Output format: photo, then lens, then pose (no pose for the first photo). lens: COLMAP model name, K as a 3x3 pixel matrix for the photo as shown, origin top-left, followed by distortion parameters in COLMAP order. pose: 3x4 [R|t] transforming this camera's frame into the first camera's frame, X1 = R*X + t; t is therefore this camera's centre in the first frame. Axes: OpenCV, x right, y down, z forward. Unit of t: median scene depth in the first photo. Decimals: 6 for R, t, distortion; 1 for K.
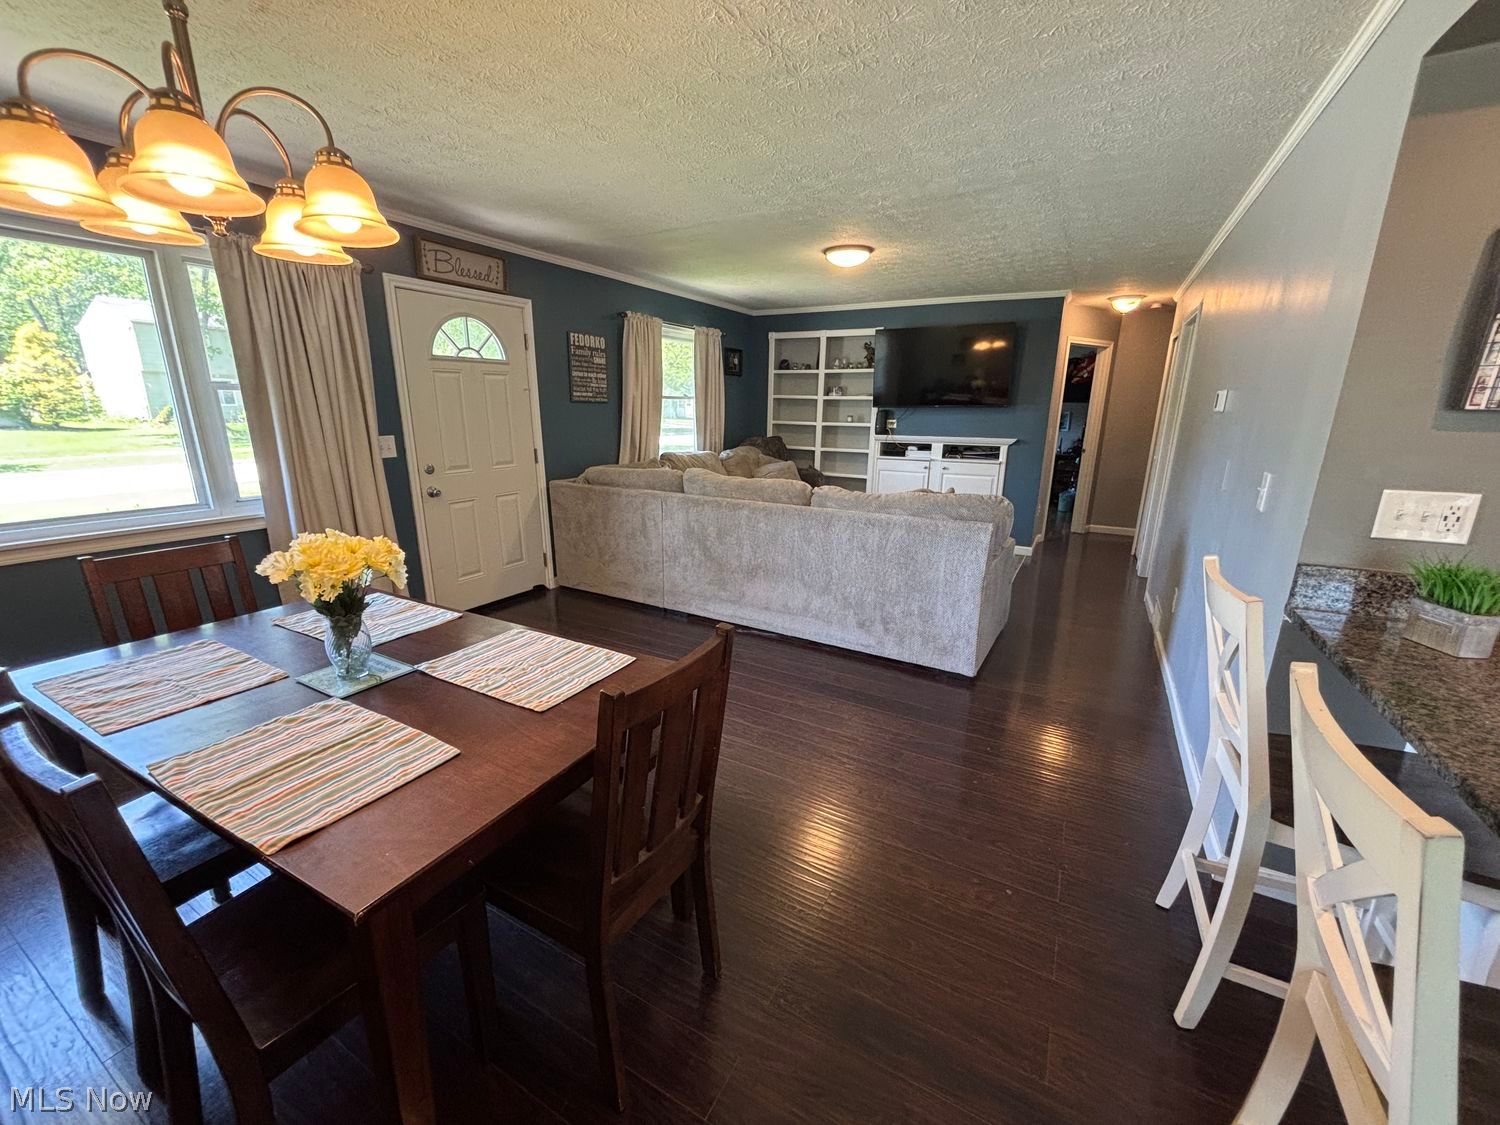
lens RADIAL K [[609.9, 0, 764.7], [0, 609.9, 561.8], [0, 0, 1]] dist [0.007083, 0.001952]
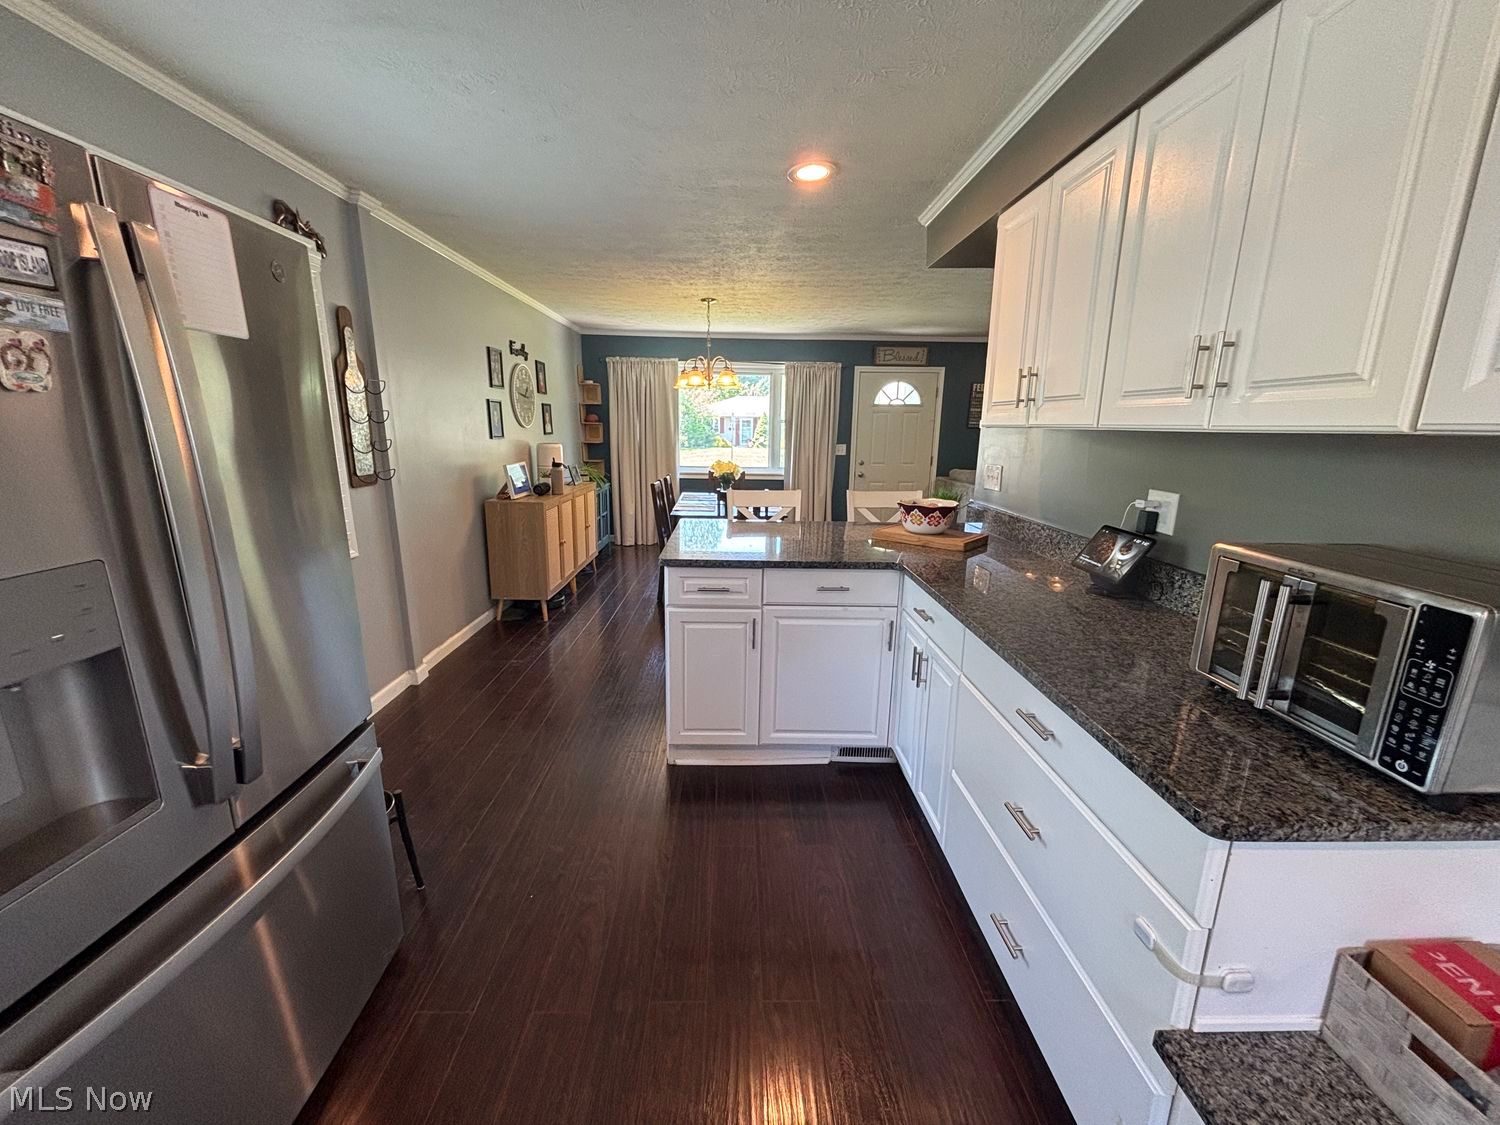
lens RADIAL K [[609.9, 0, 748.2], [0, 609.9, 571.0], [0, 0, 1]] dist [0.007083, 0.001952]
pose [[0.493743, 0.189166, -0.848784, 0.614161], [-0.229849, 0.969730, 0.082417, 0.064842], [0.838682, 0.154400, 0.522277, -0.156946]]
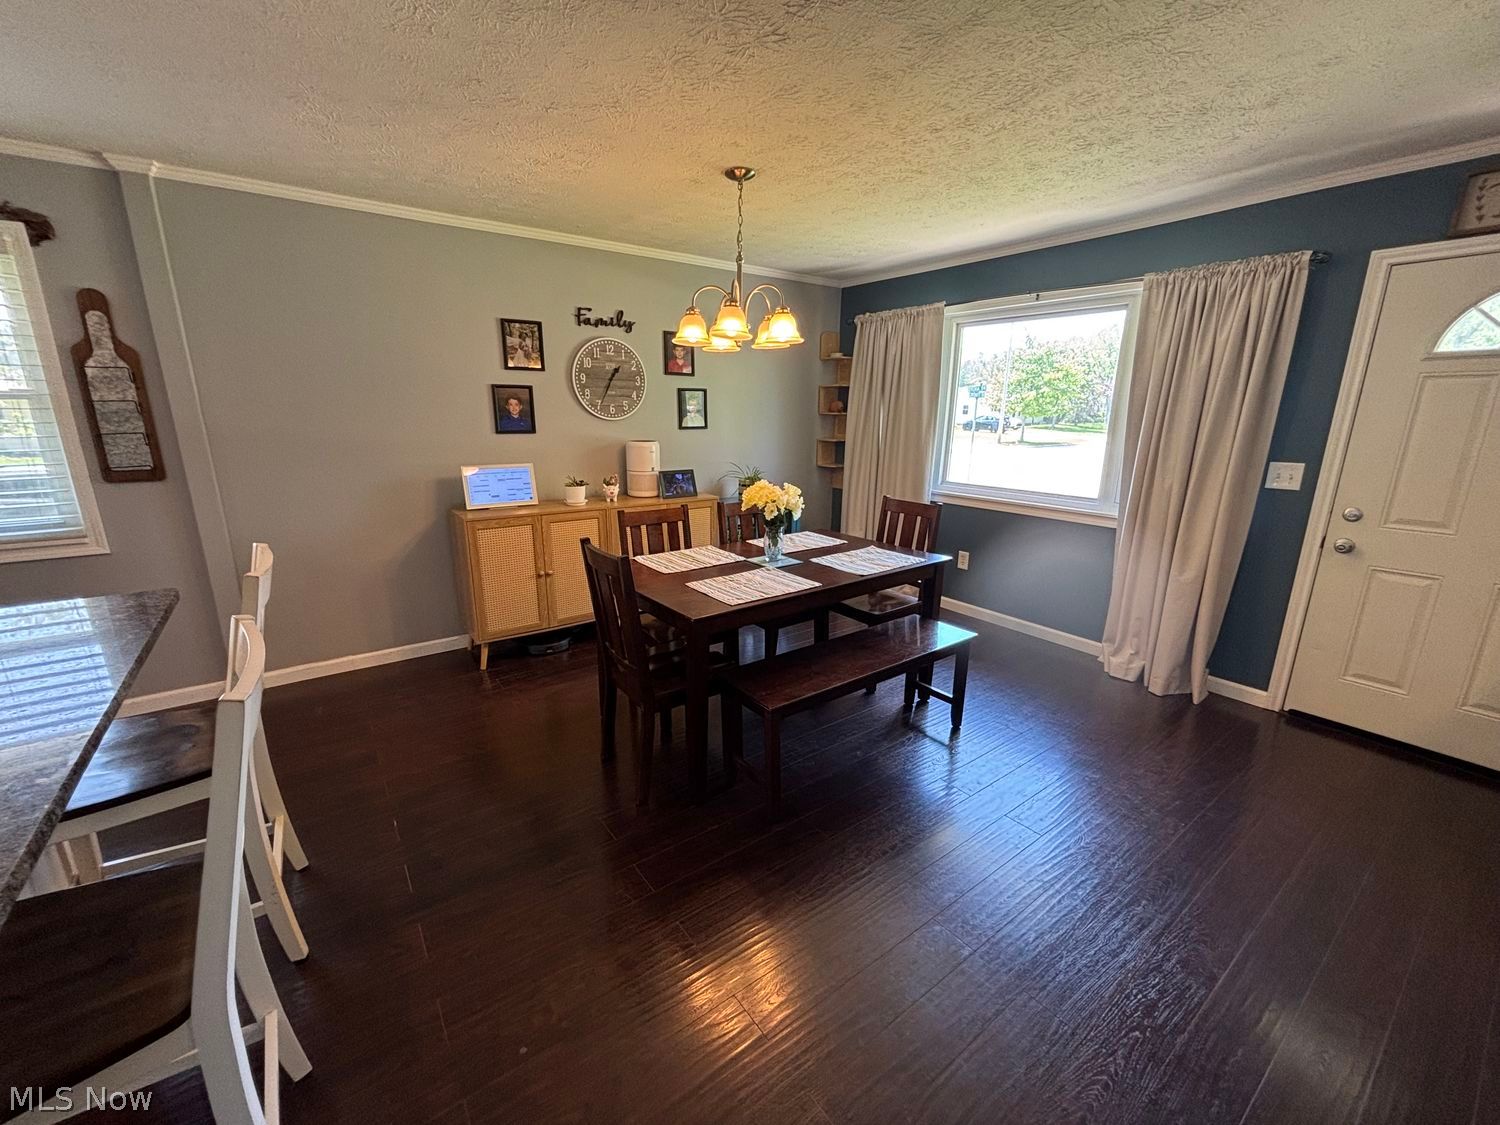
lens RADIAL K [[609.9, 0, 752.9], [0, 609.9, 568.7], [0, 0, 1]] dist [0.007083, 0.001952]
pose [[-0.425198, 0.212015, -0.879918, 0.255696], [-0.248625, 0.907420, 0.338784, -0.104394], [0.870283, 0.362820, -0.333121, 0.414087]]
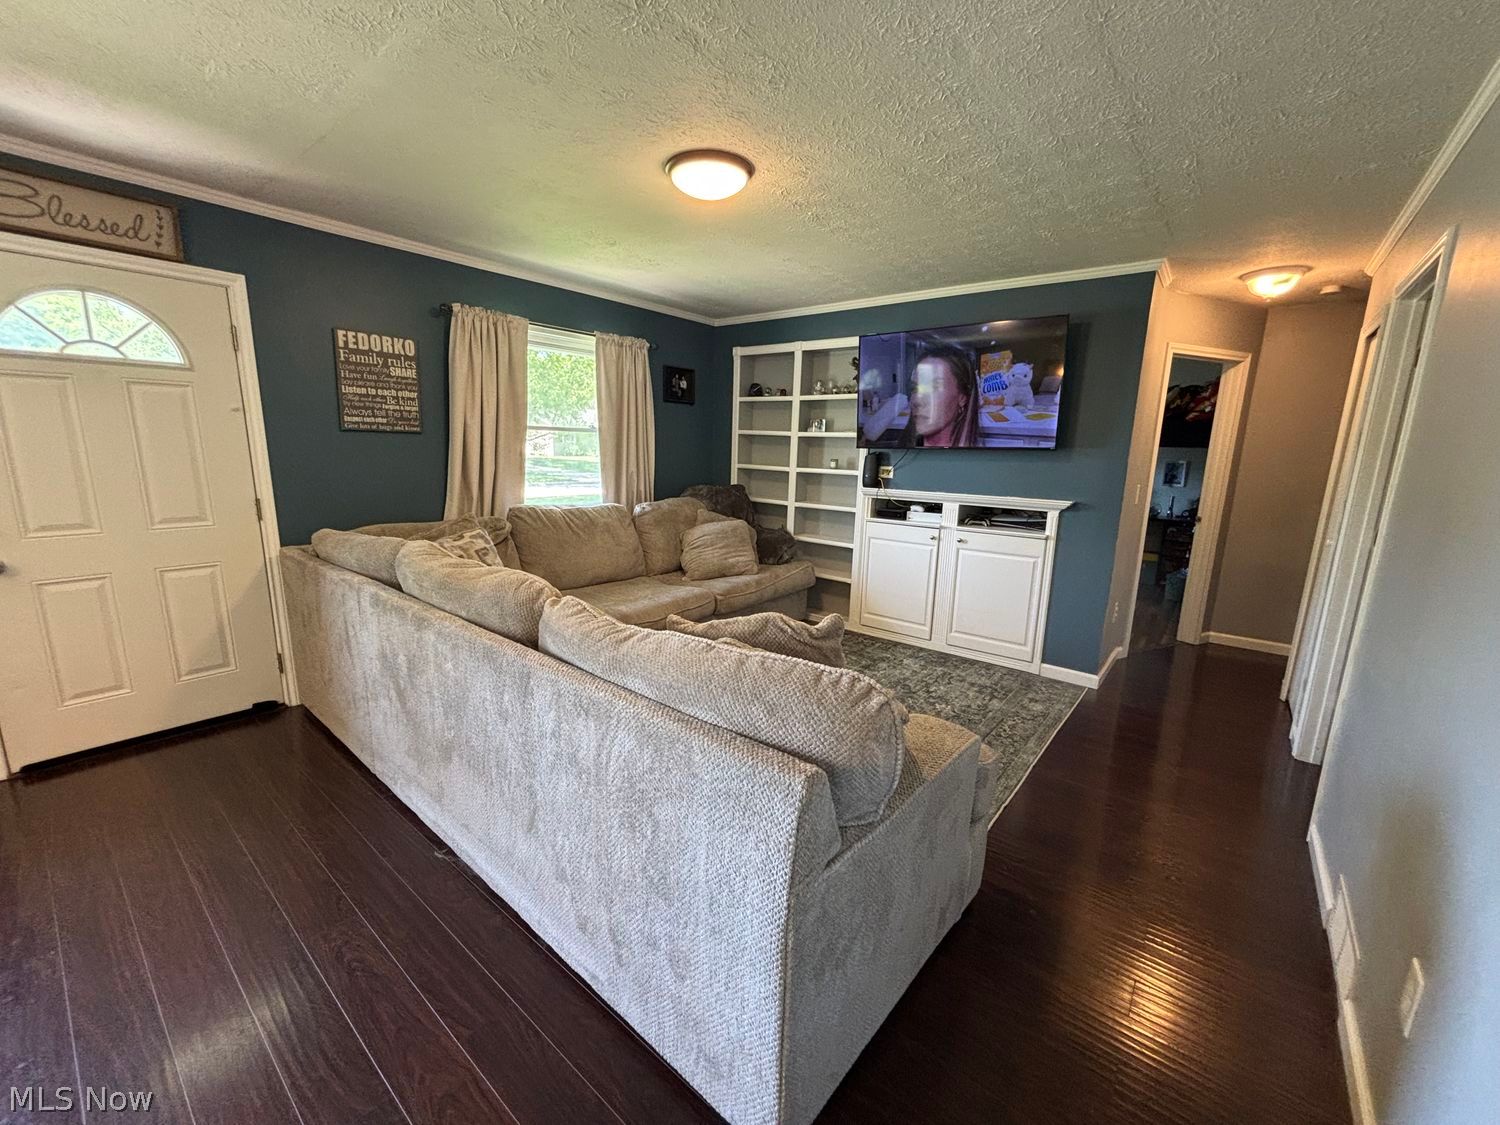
lens RADIAL K [[609.9, 0, 755.9], [0, 609.9, 559.3], [0, 0, 1]] dist [0.007083, 0.001952]
pose [[0.983509, 0.049114, -0.174060, 0.206338], [-0.060772, 0.996206, -0.062291, -0.083940], [0.170341, 0.071842, 0.982763, 0.335250]]
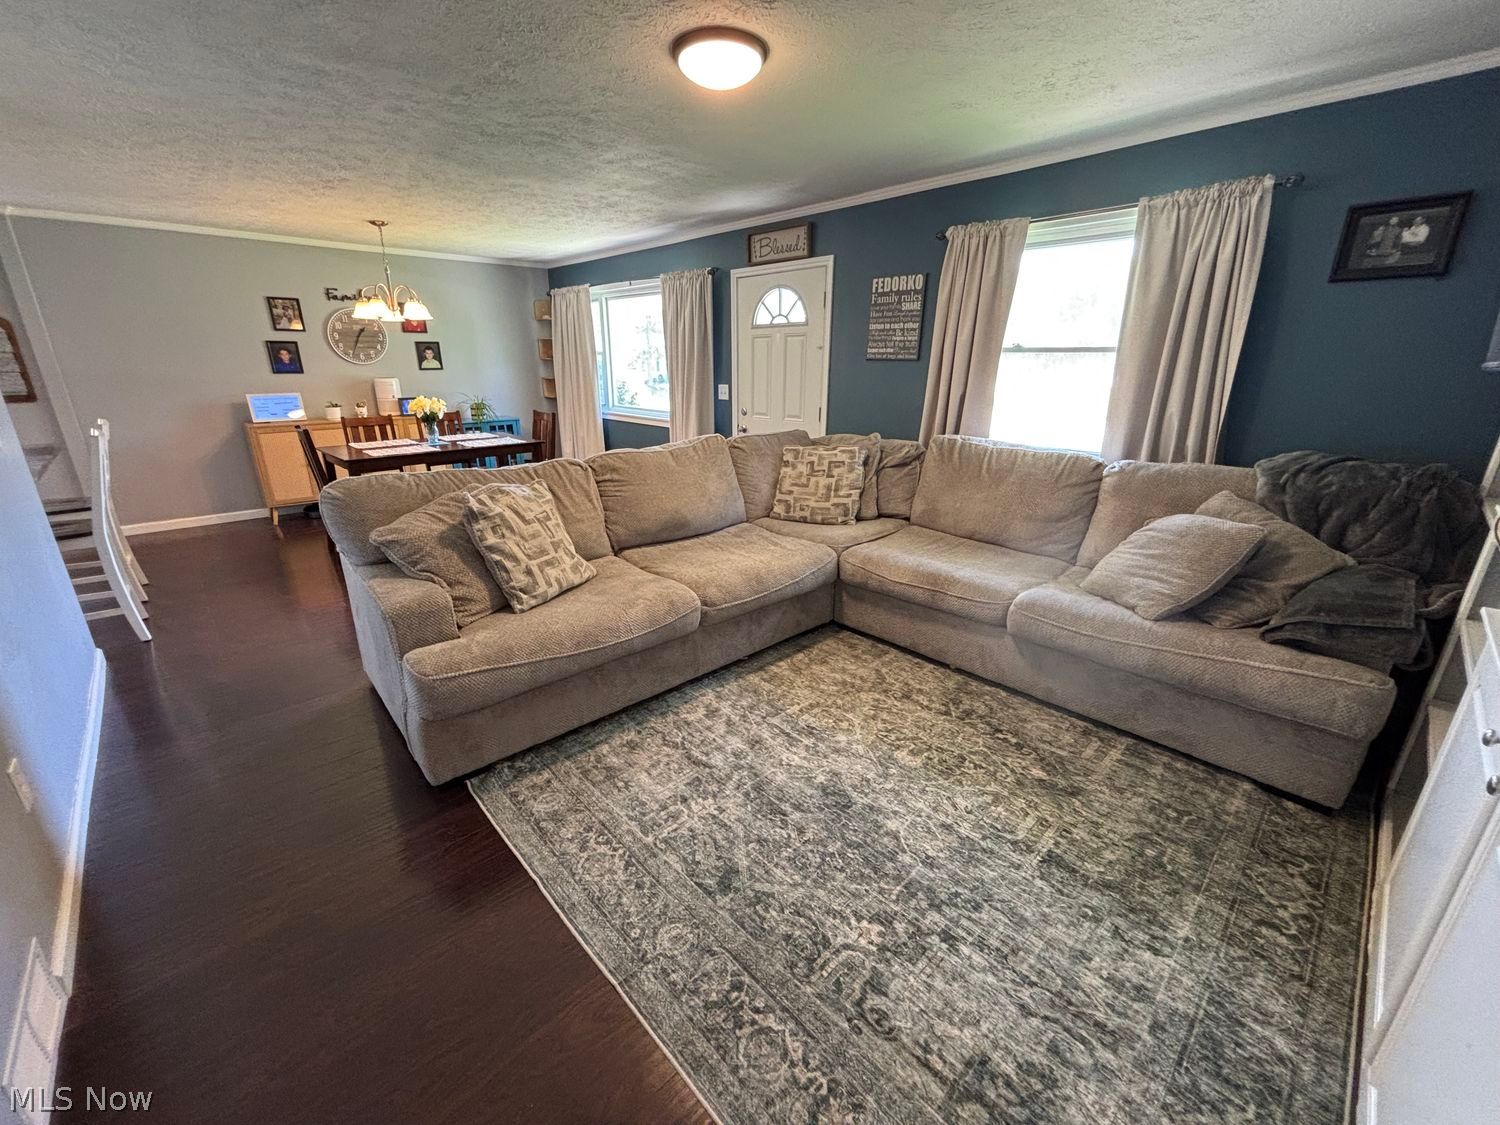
lens RADIAL K [[609.9, 0, 749.3], [0, 609.9, 564.6], [0, 0, 1]] dist [0.007083, 0.001952]
pose [[-0.314115, 0.290030, -0.903999, 0.501357], [-0.249522, 0.893498, 0.373363, -0.225949], [0.916008, 0.342846, -0.208293, 0.897660]]
